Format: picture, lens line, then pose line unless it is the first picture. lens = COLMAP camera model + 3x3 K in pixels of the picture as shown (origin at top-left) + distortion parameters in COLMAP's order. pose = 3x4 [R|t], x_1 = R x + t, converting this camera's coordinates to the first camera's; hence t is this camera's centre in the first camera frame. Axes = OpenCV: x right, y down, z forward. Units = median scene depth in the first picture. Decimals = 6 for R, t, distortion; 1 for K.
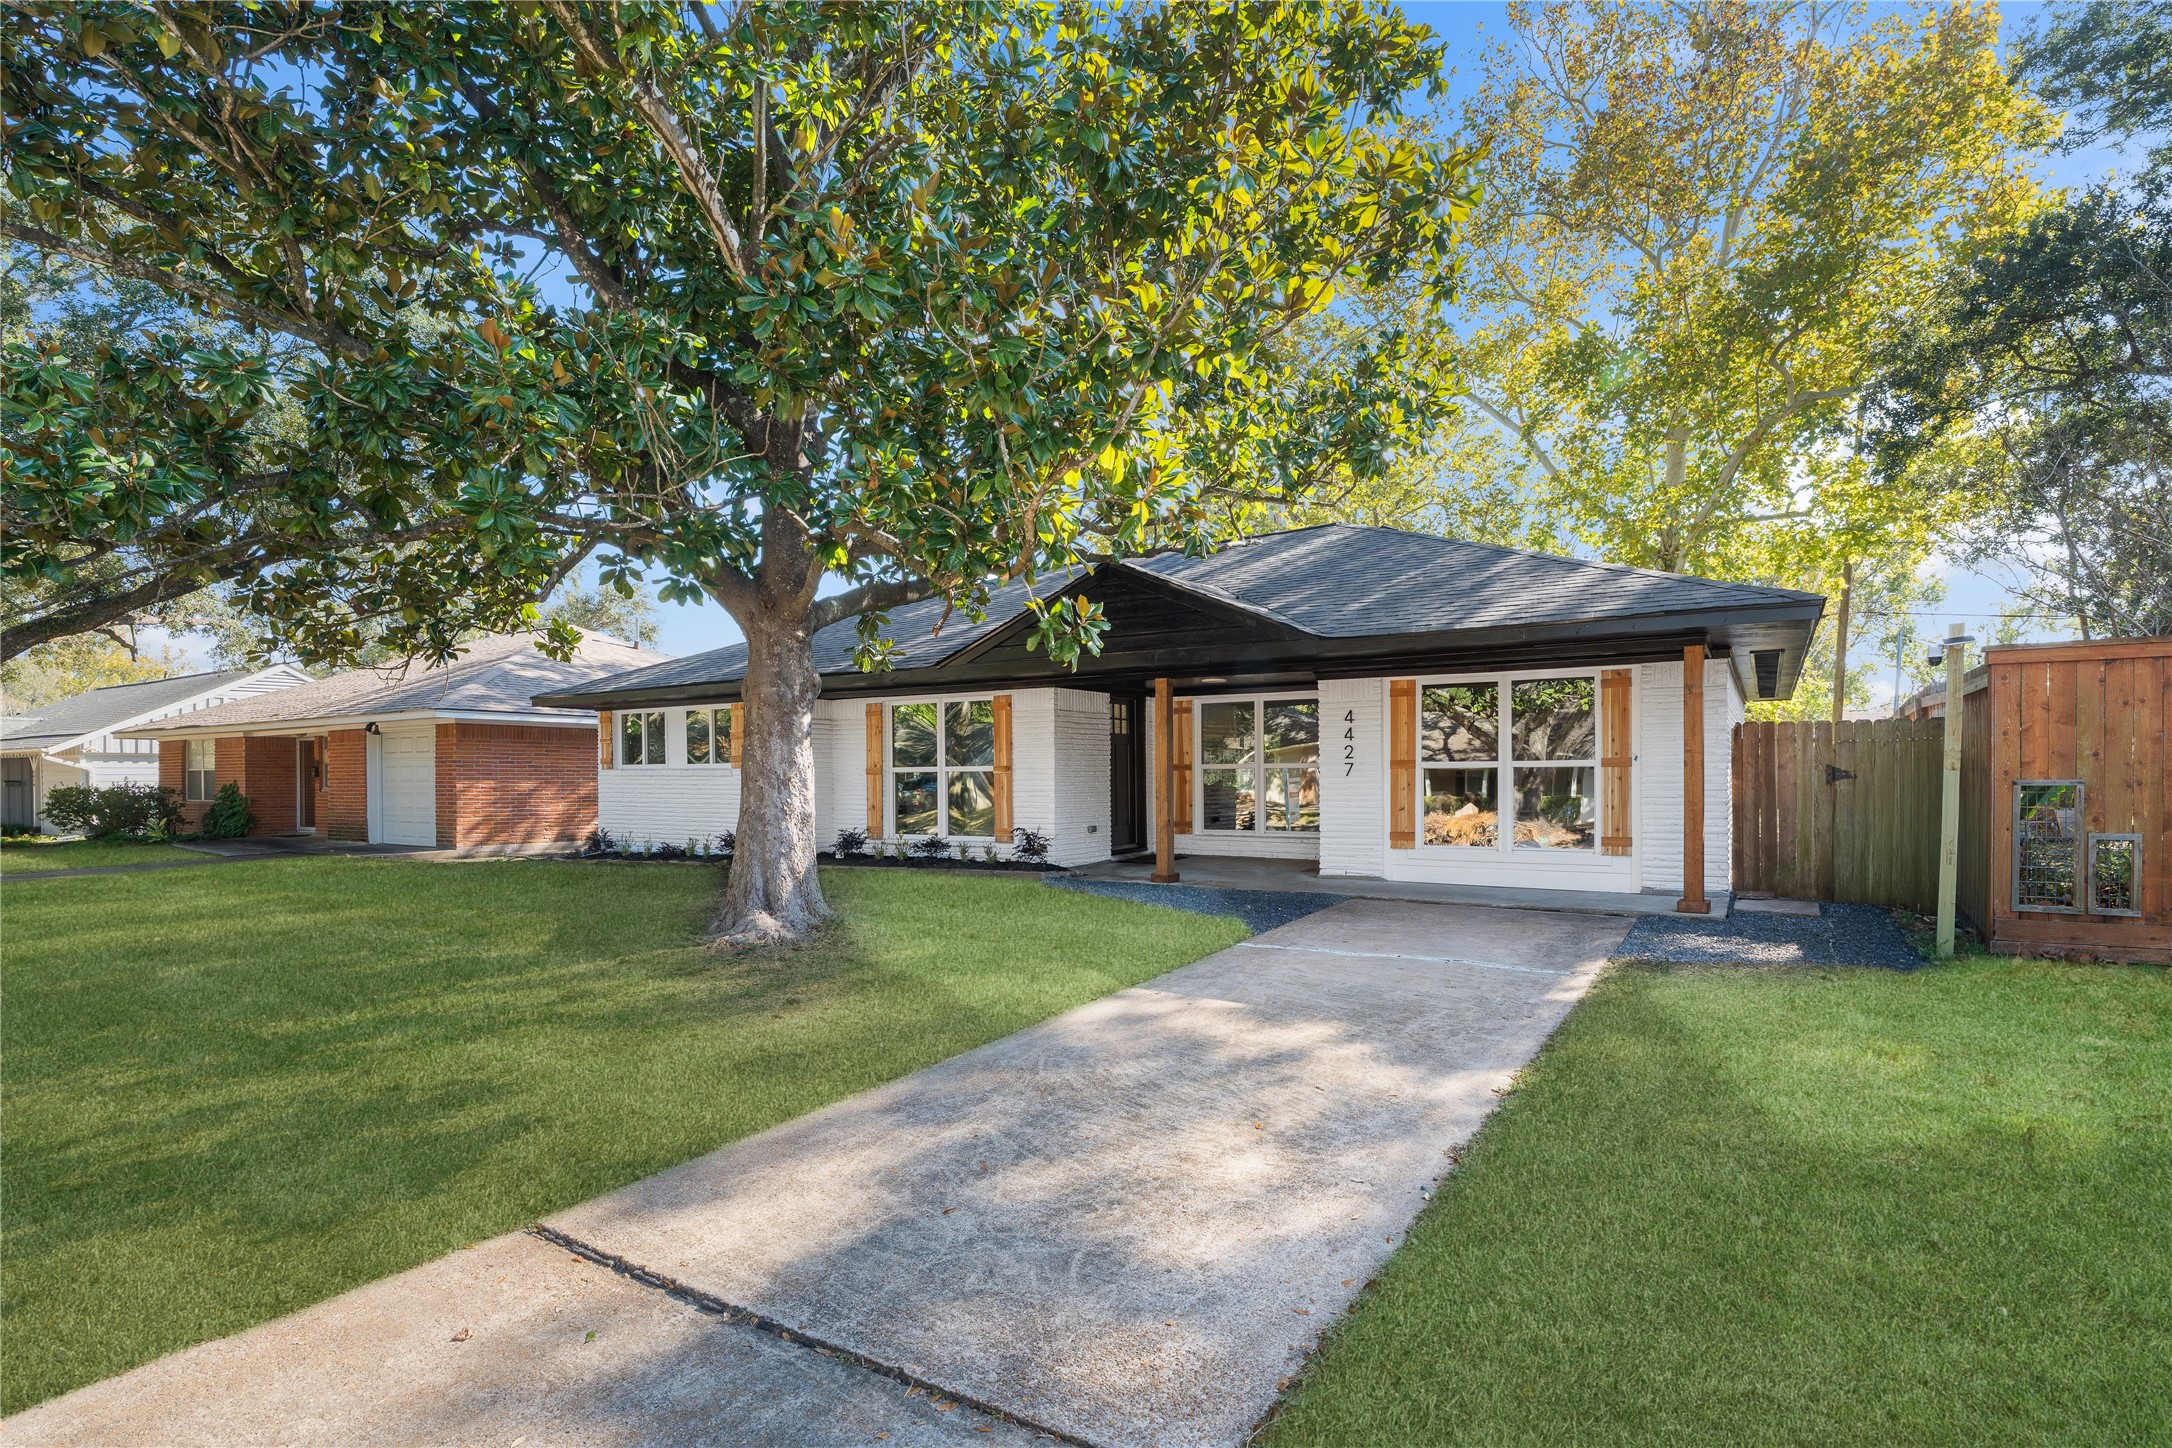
lens RADIAL K [[983.1, 0, 1160.3], [0, 983.1, 782.1], [0, 0, 1]] dist [-0.000710, 0.000870]
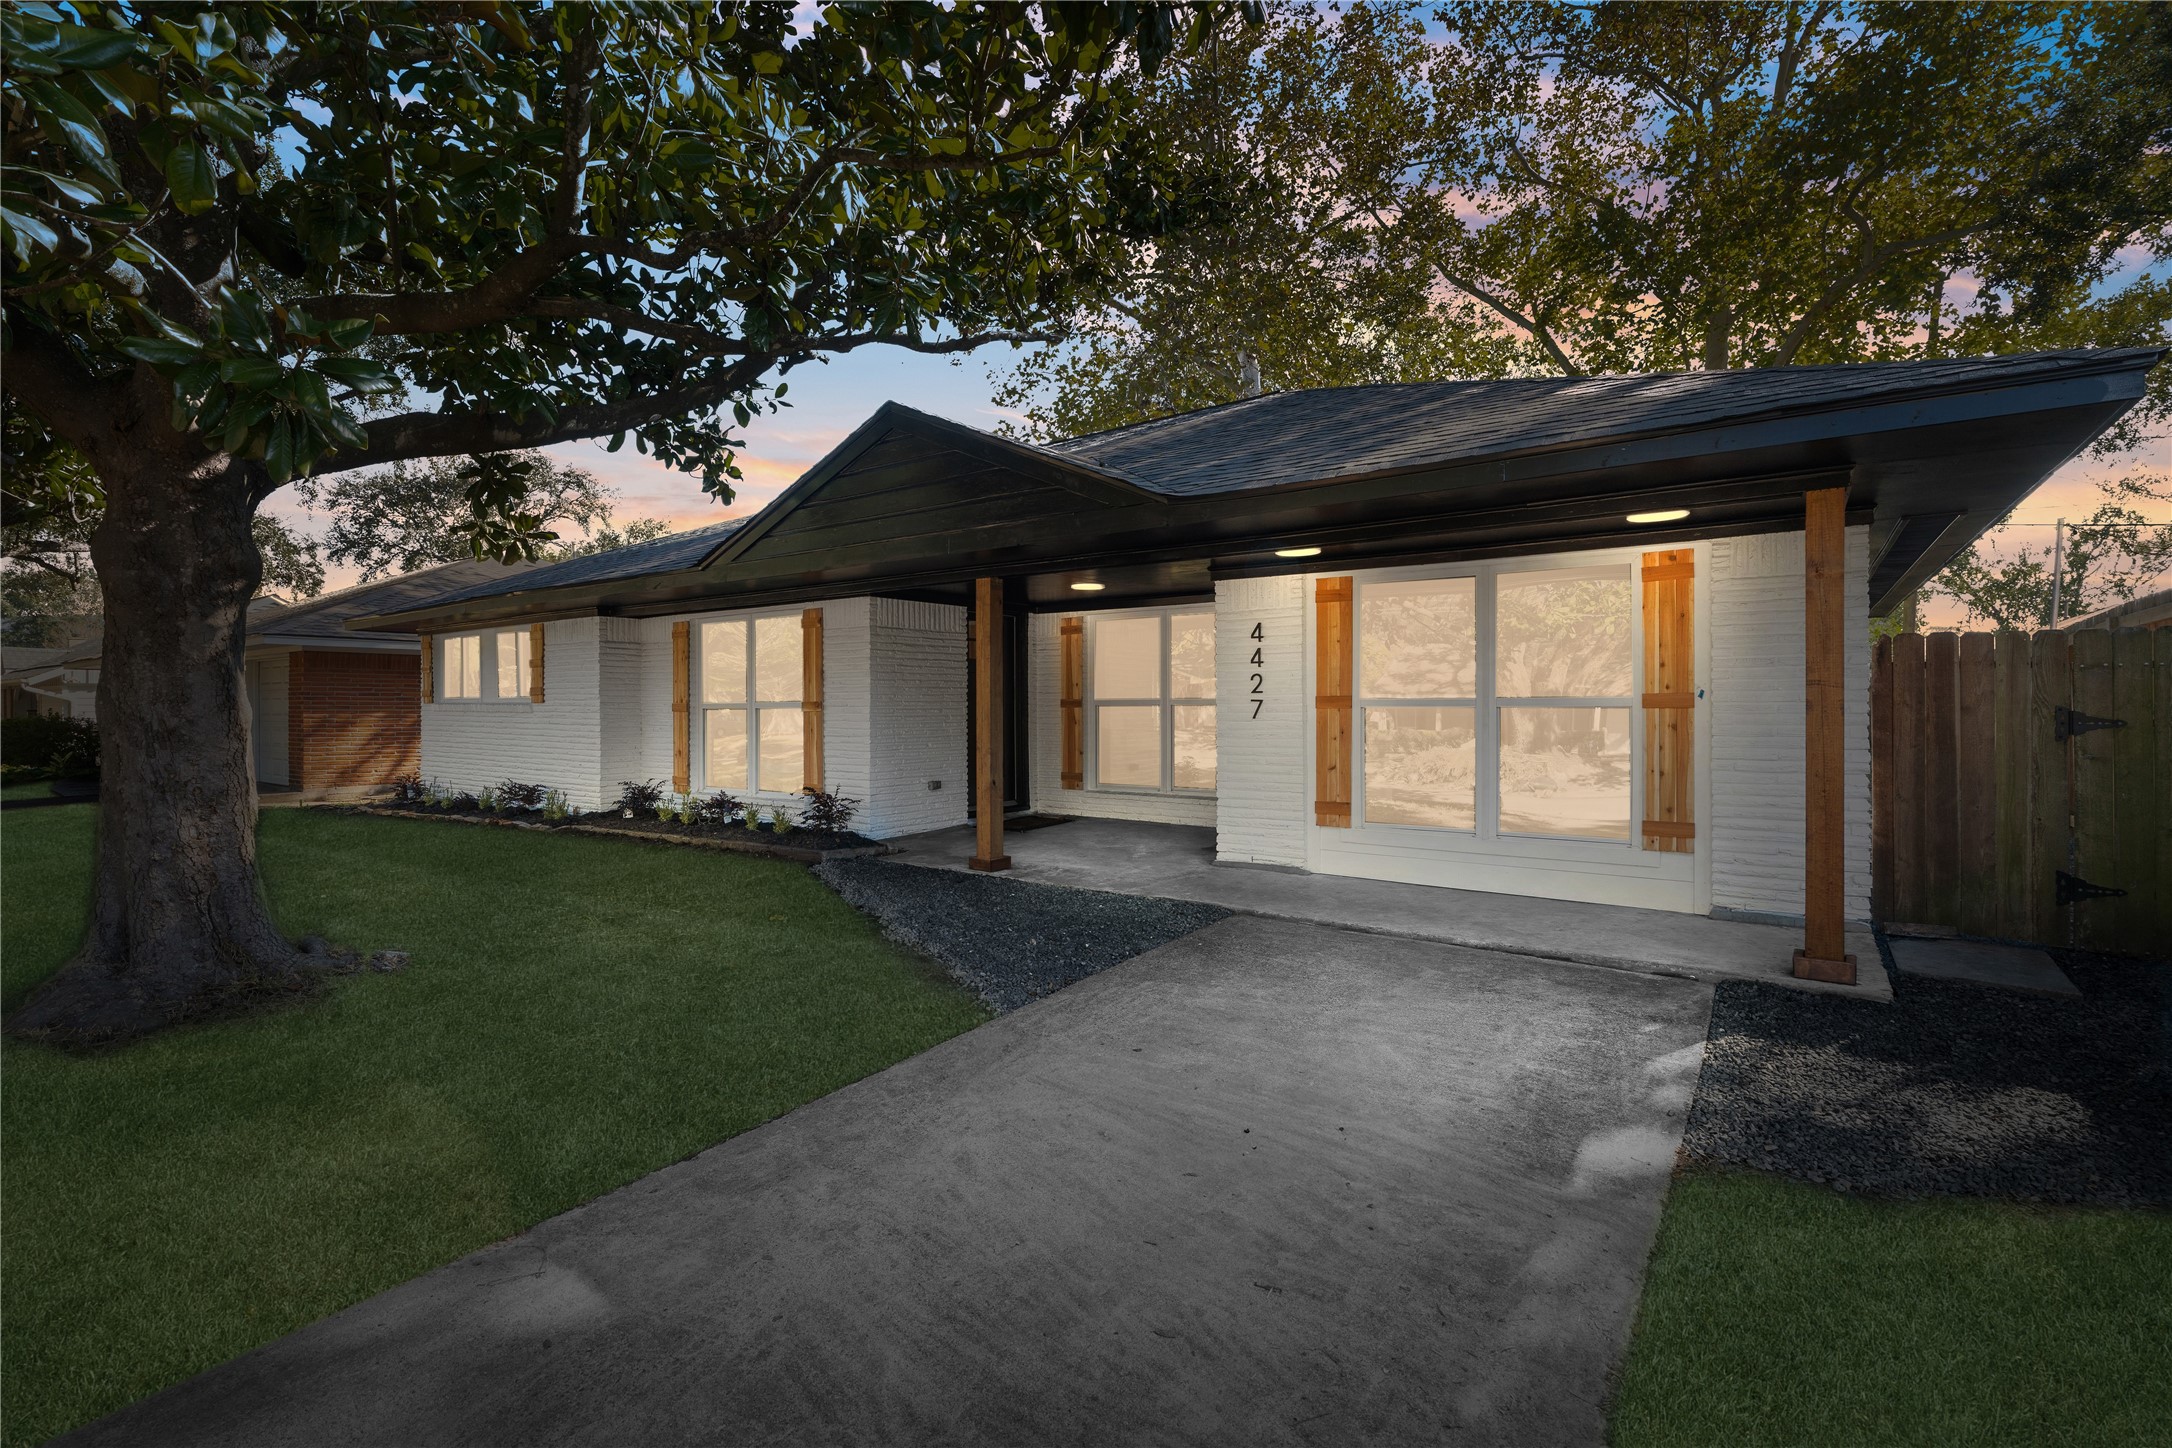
lens RADIAL K [[983.1, 0, 1080.8], [0, 983.1, 716.5], [0, 0, 1]] dist [-0.000710, 0.000870]
pose [[0.996507, 0.003552, -0.083428, 0.121825], [-0.003271, 0.999989, 0.003502, -0.009230], [0.083440, -0.003217, 0.996508, 0.291372]]
